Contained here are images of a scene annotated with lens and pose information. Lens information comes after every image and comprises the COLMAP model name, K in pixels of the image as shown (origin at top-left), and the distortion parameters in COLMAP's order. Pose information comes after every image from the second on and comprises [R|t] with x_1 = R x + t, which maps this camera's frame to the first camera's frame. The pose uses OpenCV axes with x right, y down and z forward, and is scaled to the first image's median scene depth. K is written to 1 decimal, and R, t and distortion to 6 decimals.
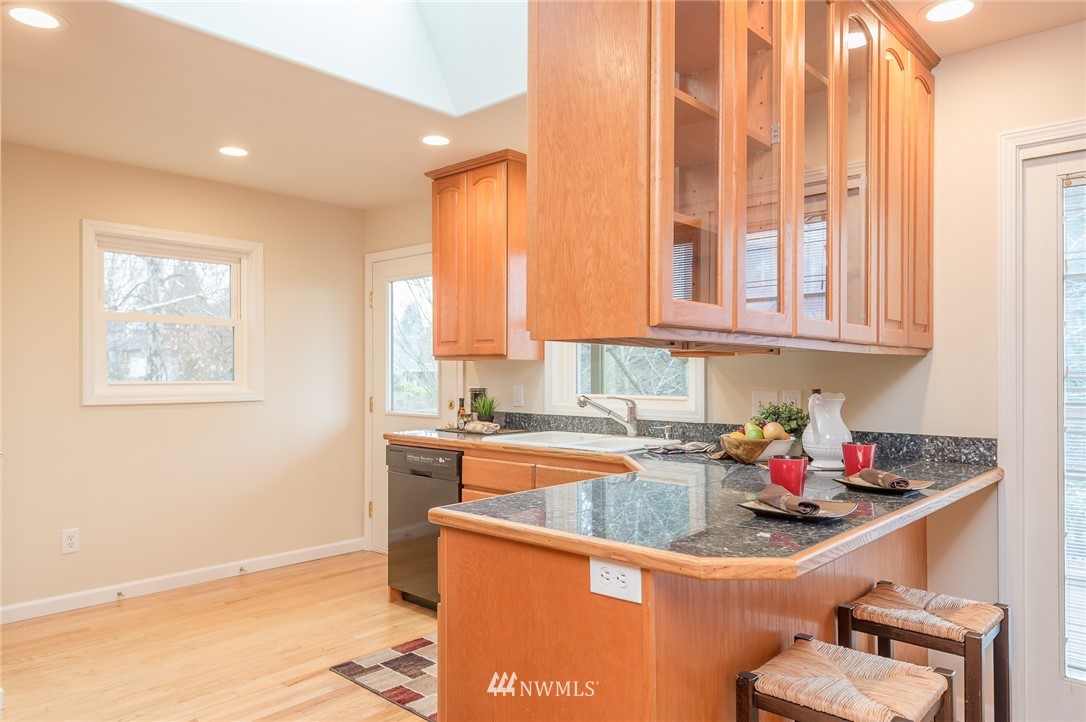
lens RADIAL K [[739.6, 0, 542.6], [0, 739.6, 365.6], [0, 0, 1]] dist [-0.000050, -0.000007]
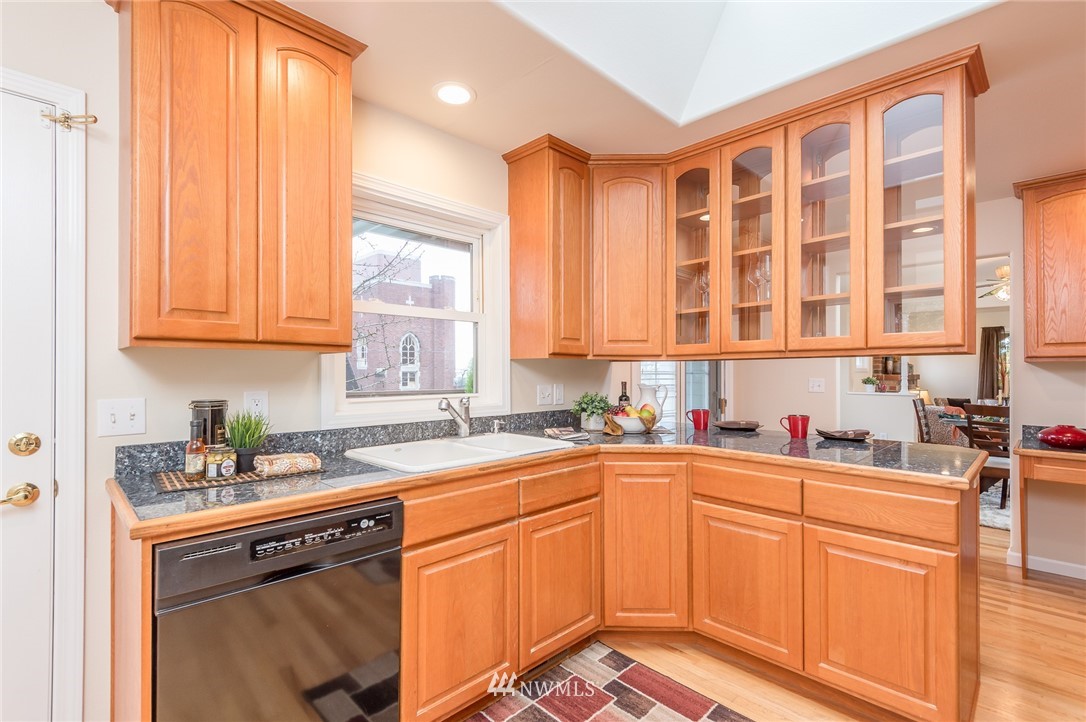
lens RADIAL K [[493.2, 0, 543.7], [0, 493.2, 368.2], [0, 0, 1]] dist [-0.014409, -0.000194]
pose [[0.049445, -0.006989, 0.998752, -0.562947], [-0.007329, 0.999946, 0.007360, -0.002528], [-0.998750, -0.007684, 0.049391, 0.891043]]
